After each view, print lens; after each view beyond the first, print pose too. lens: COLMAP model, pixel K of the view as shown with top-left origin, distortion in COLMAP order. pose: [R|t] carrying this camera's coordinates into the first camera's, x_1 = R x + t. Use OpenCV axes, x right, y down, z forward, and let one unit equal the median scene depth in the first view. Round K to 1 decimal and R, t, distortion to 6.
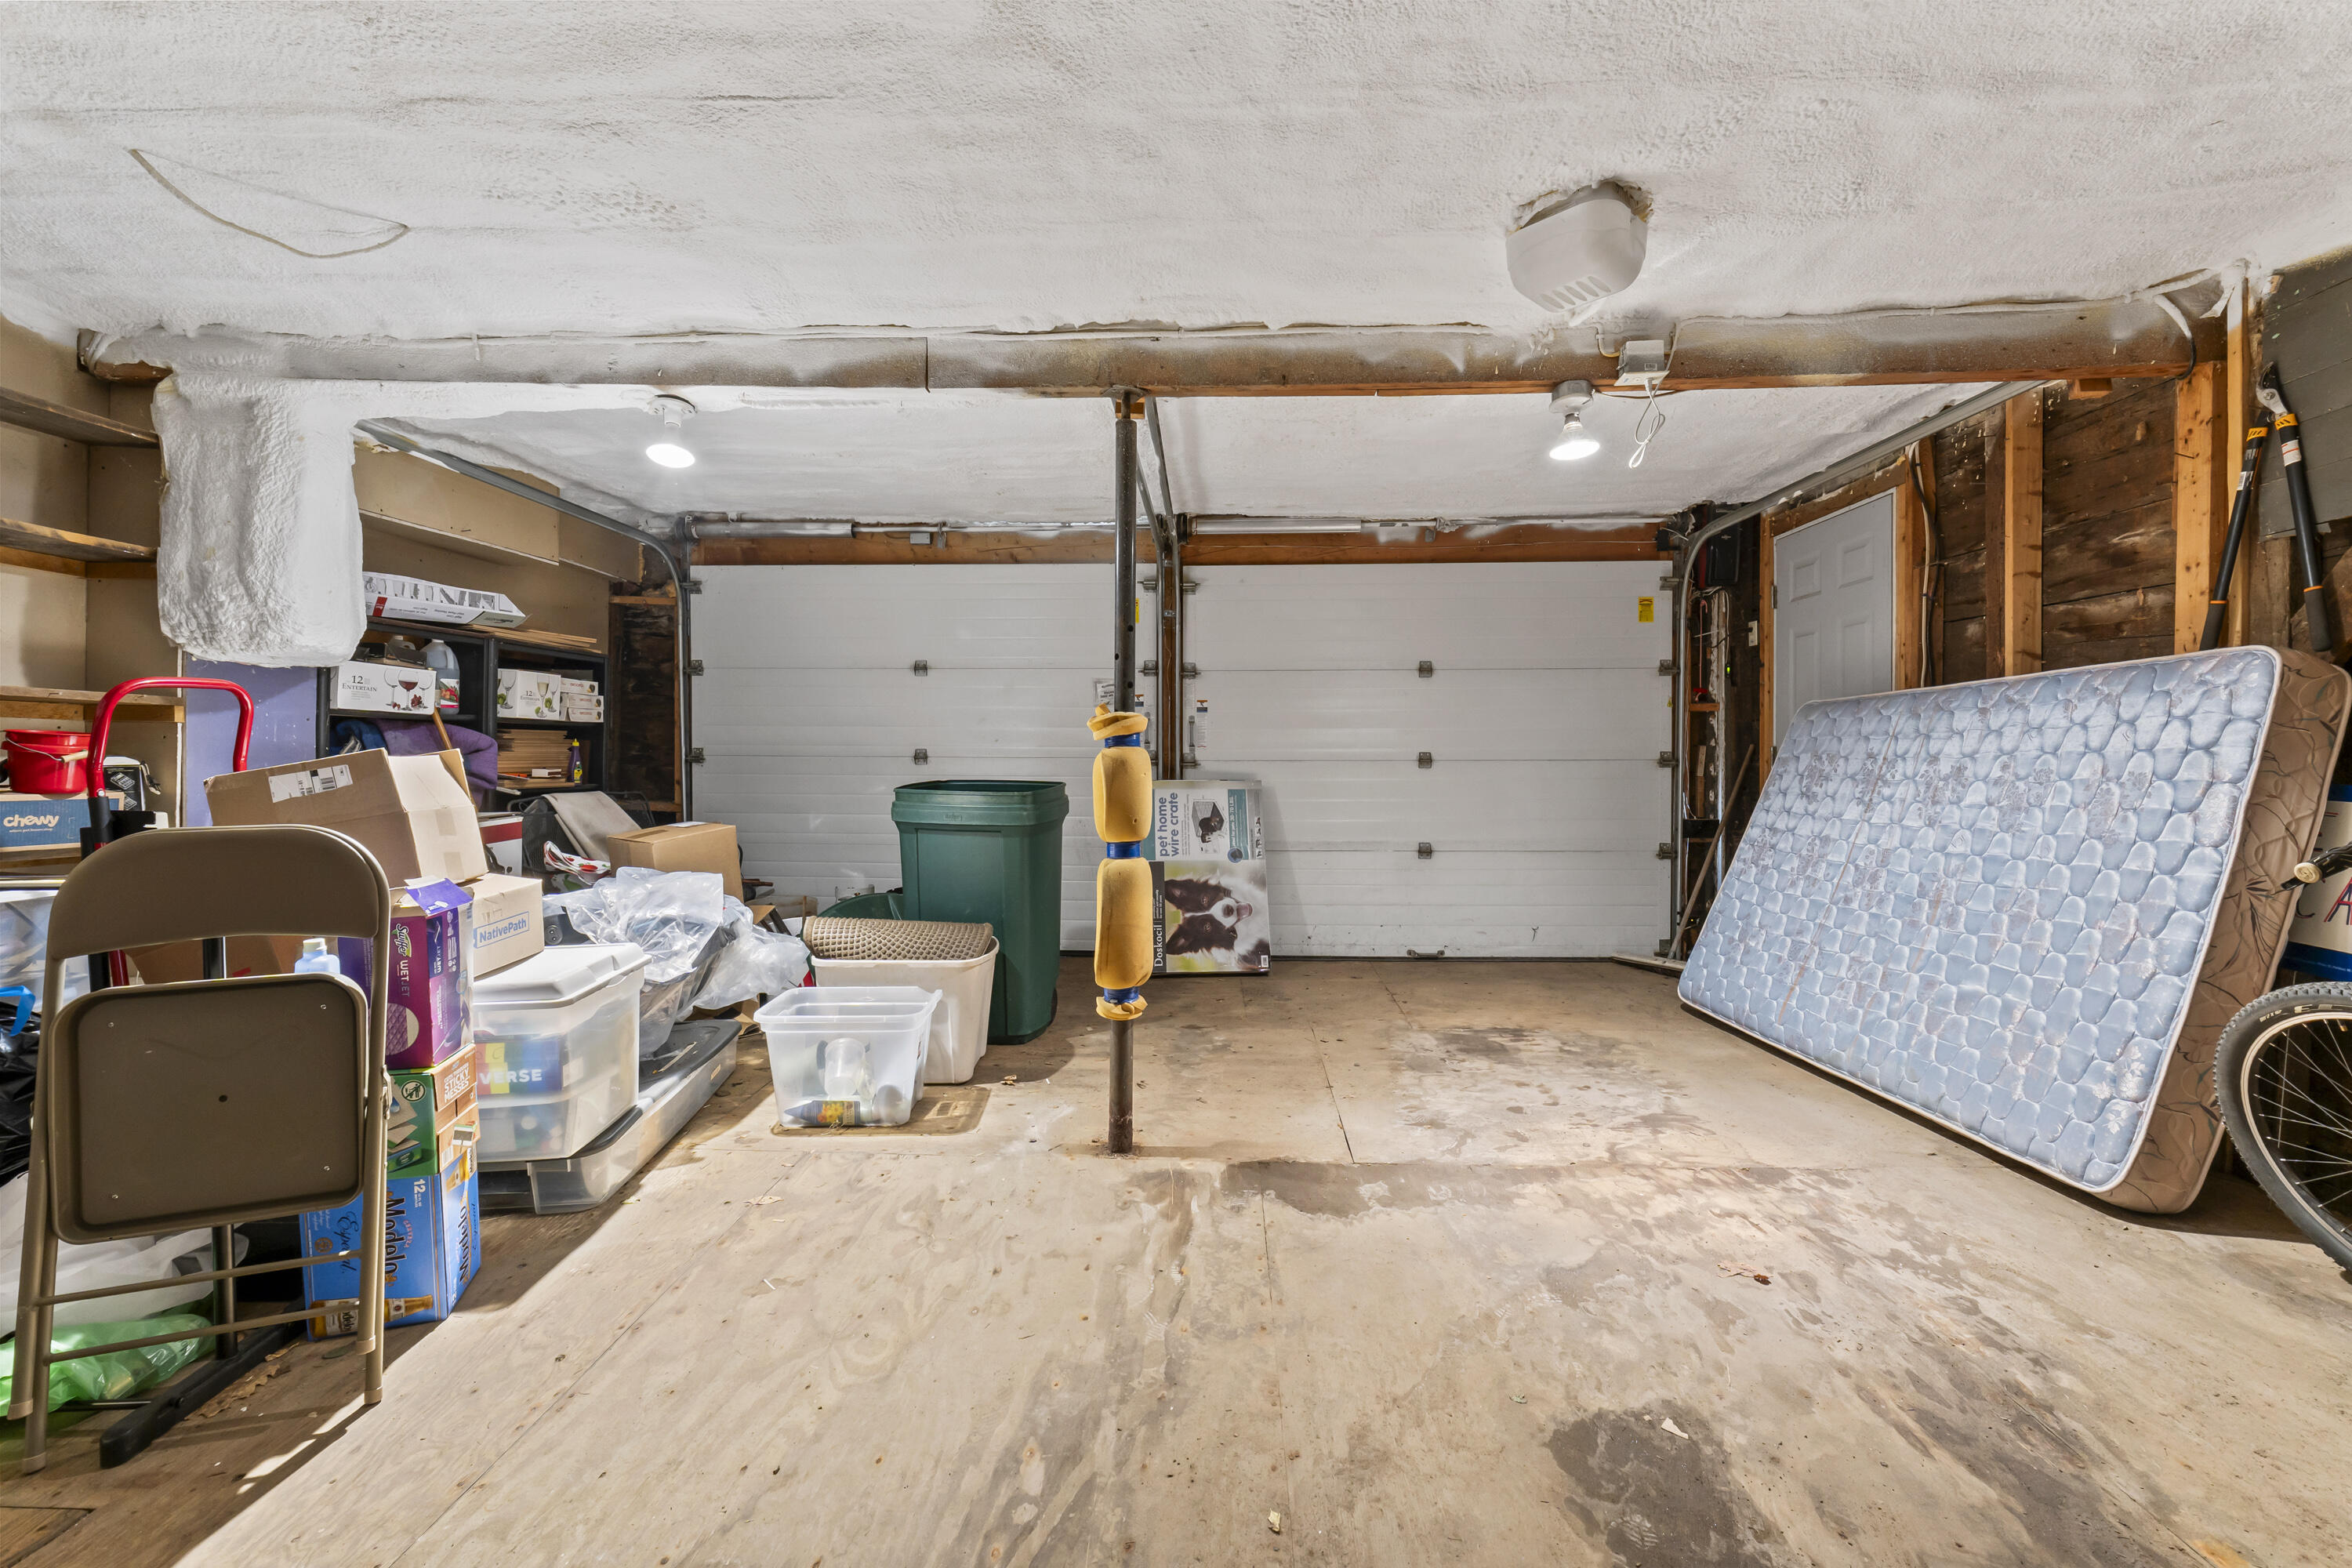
lens RADIAL K [[990.8, 0, 1183.5], [0, 990.8, 776.3], [0, 0, 1]] dist [-0.002223, -0.000419]
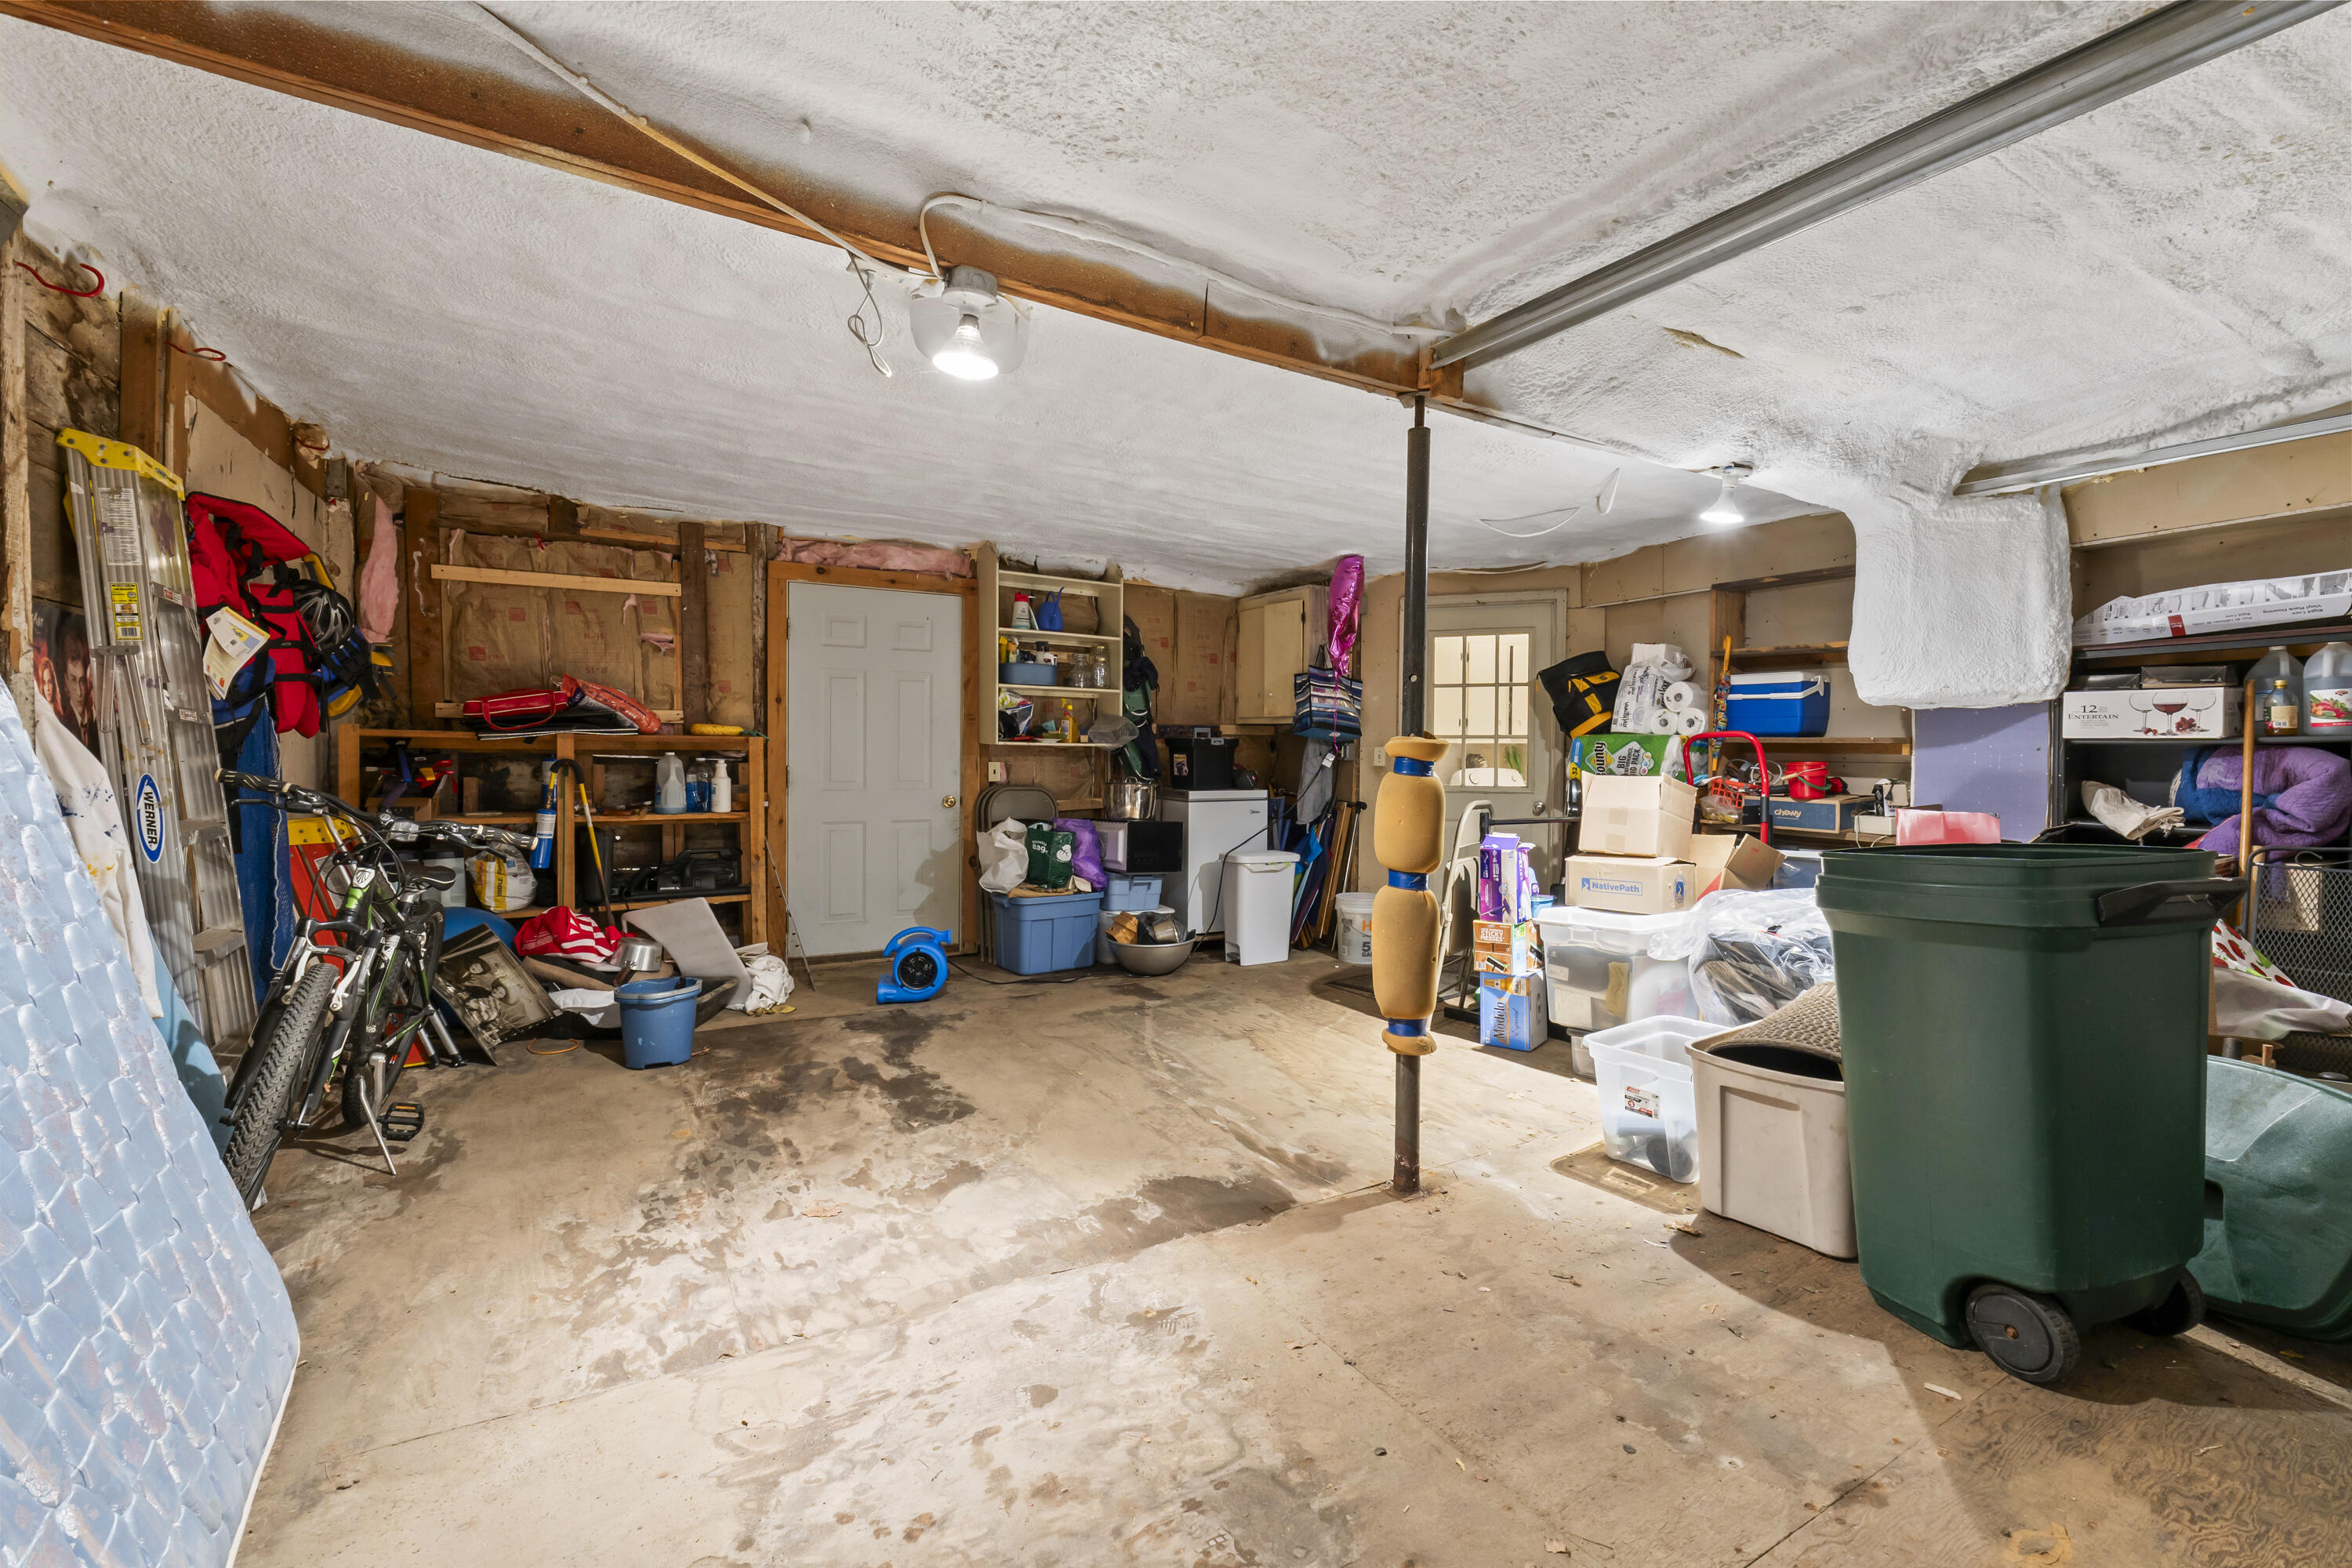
lens RADIAL K [[990.8, 0, 1179.8], [0, 990.8, 766.5], [0, 0, 1]] dist [-0.002223, -0.000419]
pose [[-0.842056, -0.002370, -0.539384, 0.733880], [-0.023531, 0.999200, 0.032344, -0.068851], [0.538876, 0.039927, -0.841438, 1.912610]]
